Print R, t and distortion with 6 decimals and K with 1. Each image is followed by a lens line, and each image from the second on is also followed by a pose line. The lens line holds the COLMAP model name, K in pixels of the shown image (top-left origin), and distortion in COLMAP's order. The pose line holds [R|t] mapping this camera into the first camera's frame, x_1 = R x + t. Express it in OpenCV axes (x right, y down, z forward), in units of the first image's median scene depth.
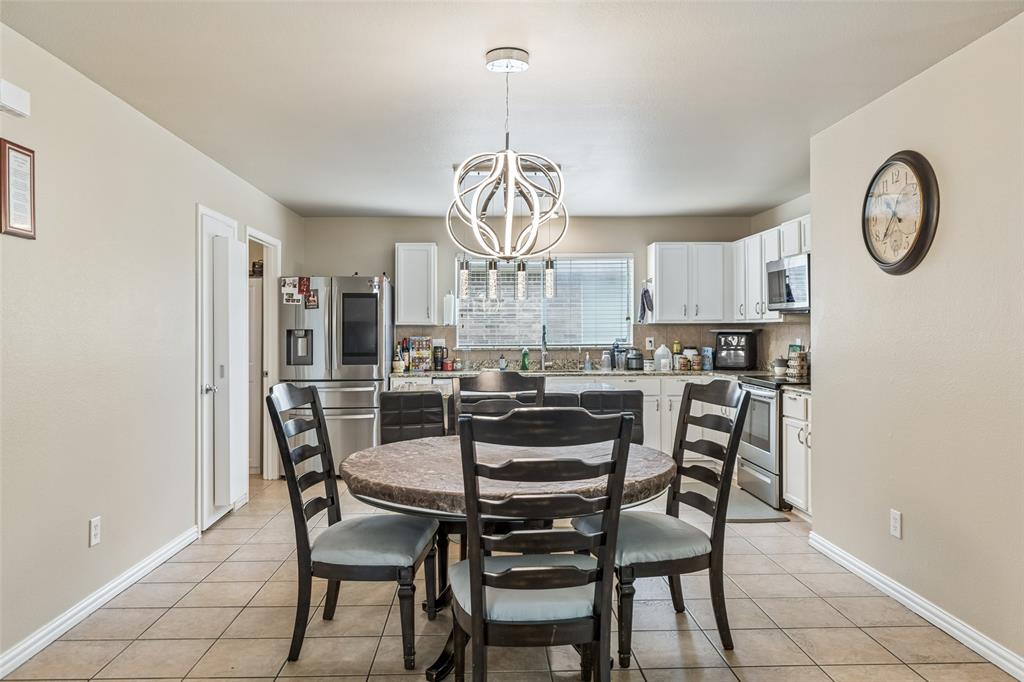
lens RADIAL K [[723.4, 0, 509.5], [0, 723.4, 319.8], [0, 0, 1]] dist [0.004214, 0.001003]
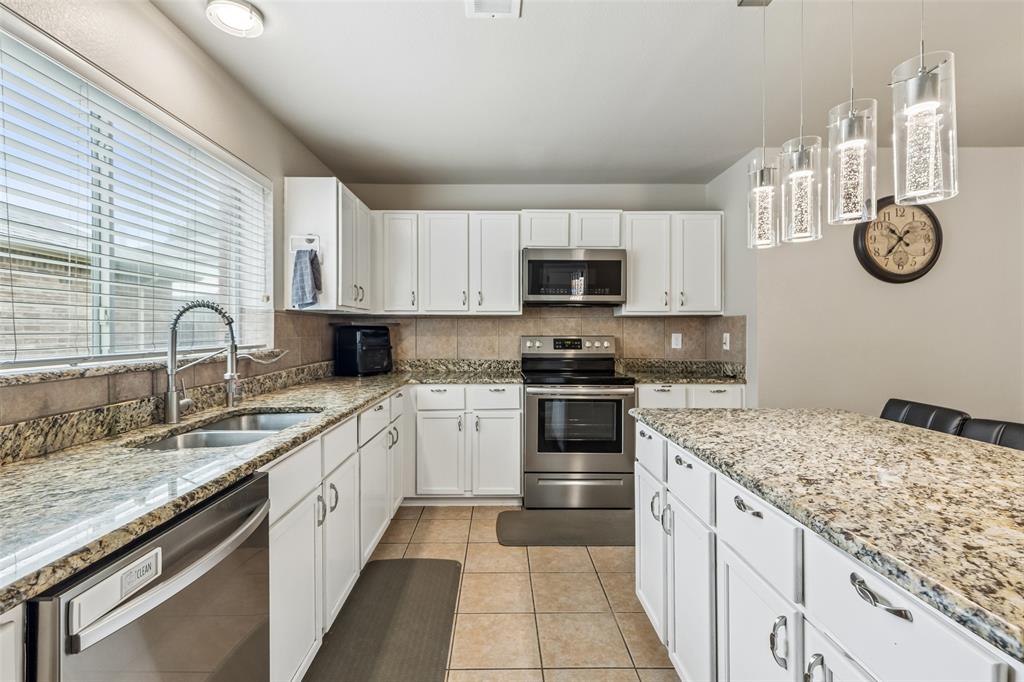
lens RADIAL K [[469.9, 0, 508.9], [0, 469.9, 331.2], [0, 0, 1]] dist [0.008474, 0.000276]
pose [[0.045570, 0.004871, 0.998949, -0.398748], [-0.015309, 0.999874, -0.004177, 0.044908], [-0.998844, -0.015103, 0.045639, 1.681751]]
